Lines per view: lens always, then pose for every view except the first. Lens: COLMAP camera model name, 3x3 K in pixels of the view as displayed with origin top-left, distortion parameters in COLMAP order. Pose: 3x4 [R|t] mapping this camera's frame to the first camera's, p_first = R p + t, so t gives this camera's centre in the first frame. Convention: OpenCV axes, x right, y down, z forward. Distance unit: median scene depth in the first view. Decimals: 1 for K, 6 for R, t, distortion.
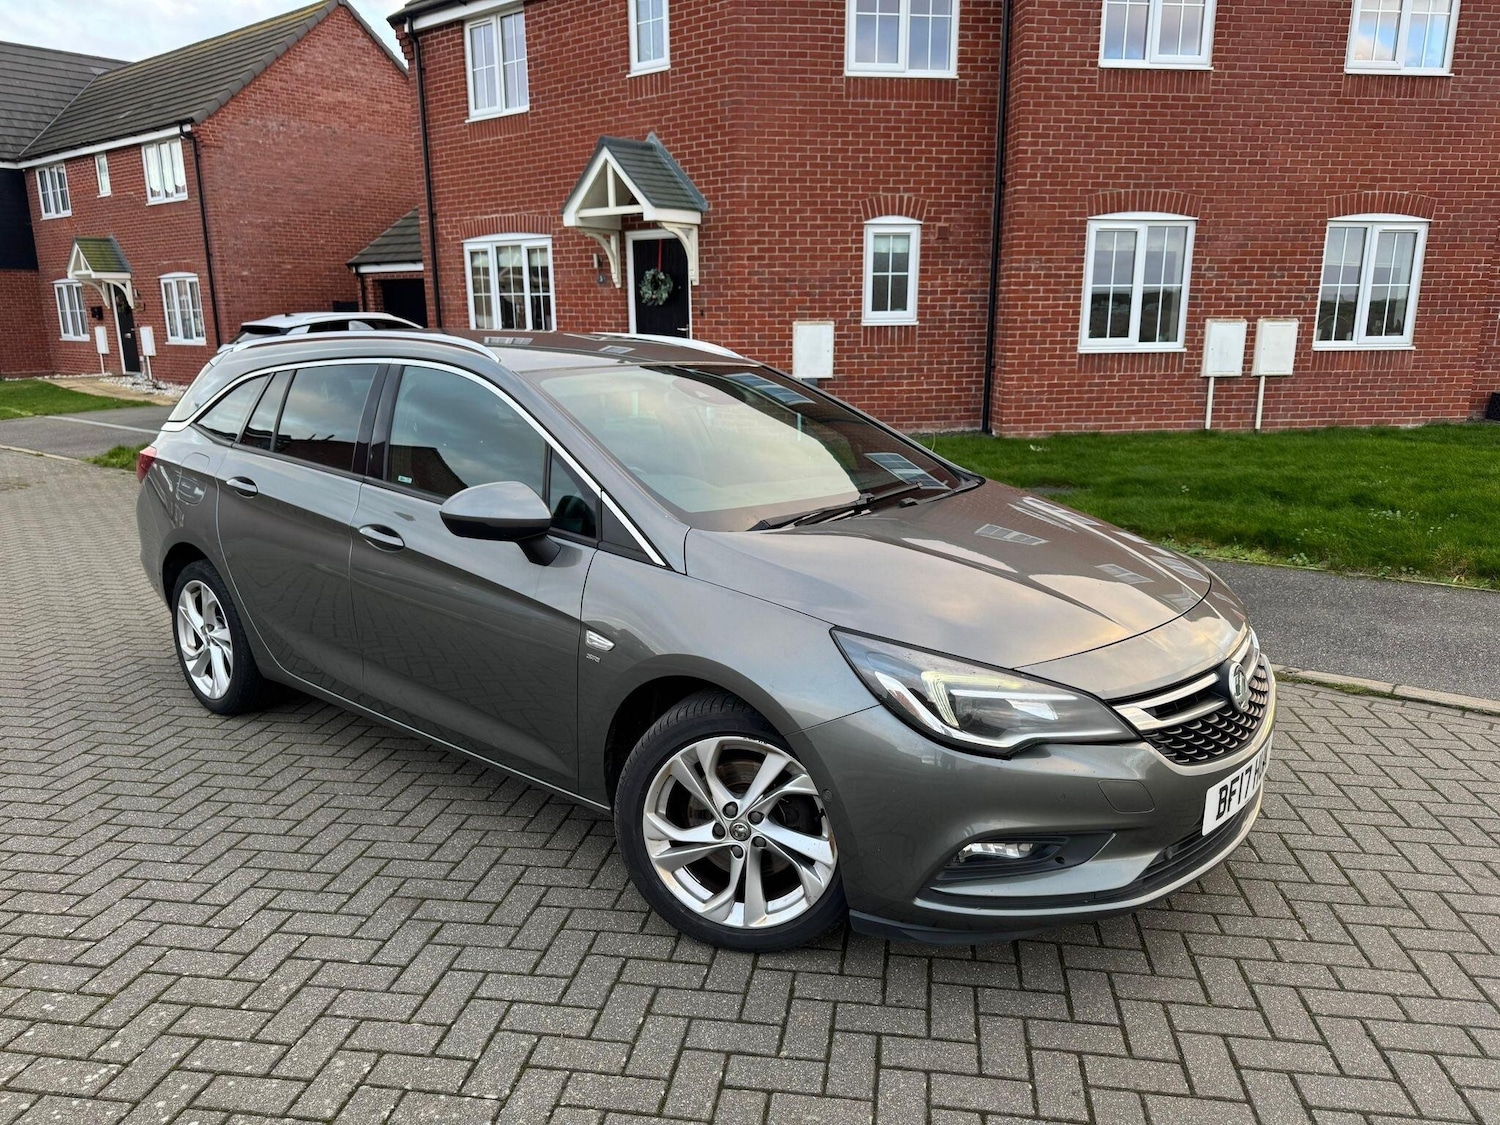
lens RADIAL K [[1064.7, 0, 750.8], [0, 1064.7, 593.4], [0, 0, 1]] dist [0.023215, -0.034112]
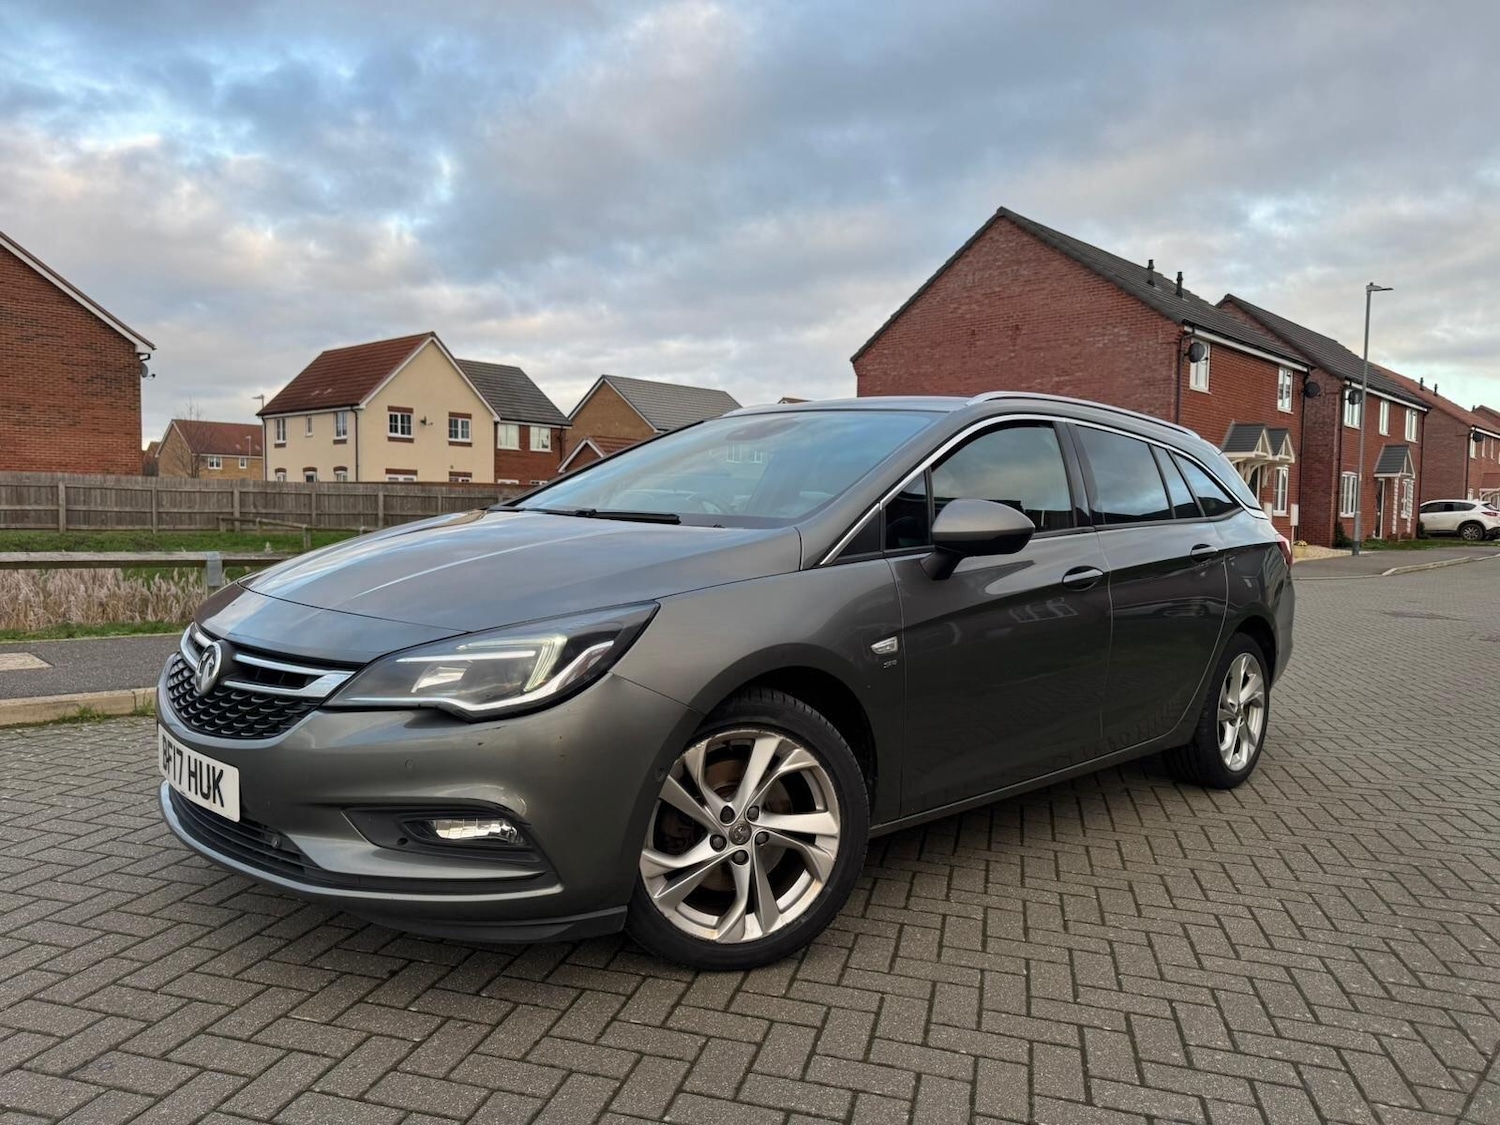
lens RADIAL K [[1063.9, 0, 750.9], [0, 1063.9, 582.8], [0, 0, 1]] dist [0.047653, -0.059483]
pose [[-0.077762, 0.060585, -0.995129, 0.287592], [-0.264863, 0.961028, 0.079206, -0.040233], [0.961145, 0.269732, -0.058685, 0.316073]]
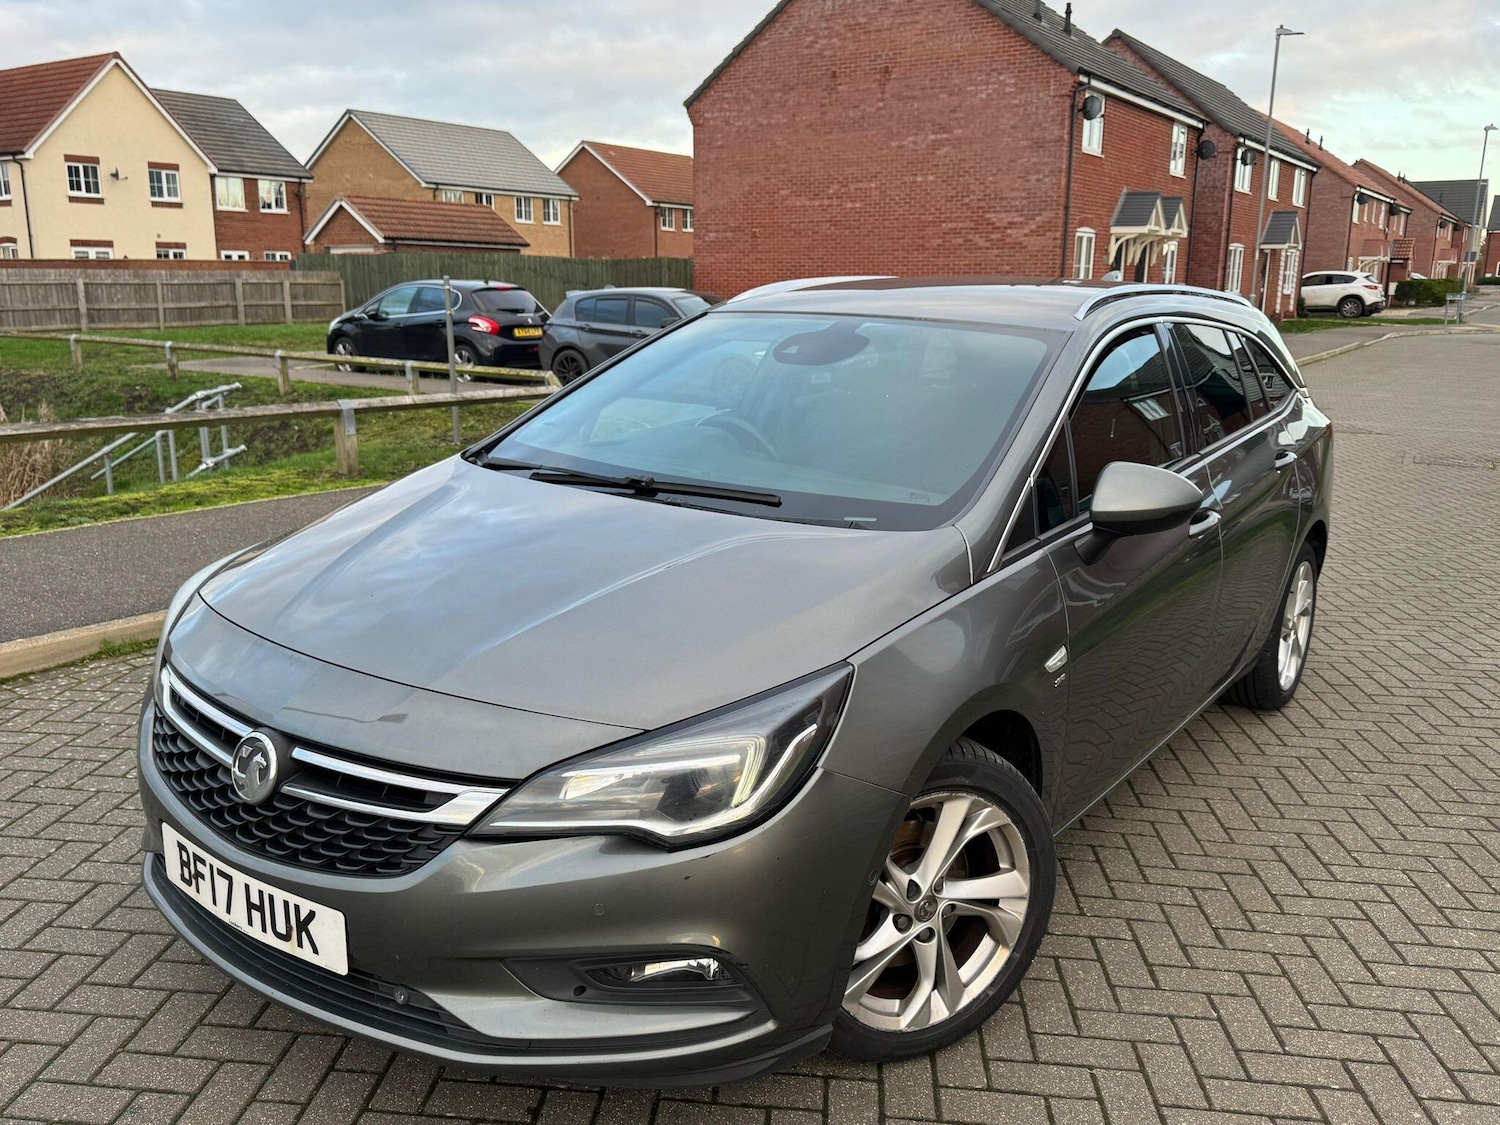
lens RADIAL K [[1245.7, 0, 748.6], [0, 1245.7, 584.7], [0, 0, 1]] dist [0.015482, -0.019431]
pose [[0.090668, 0.234001, -0.967999, 0.268368], [-0.254726, 0.945119, 0.204611, -0.061188], [0.962753, 0.228023, 0.145298, 0.245837]]
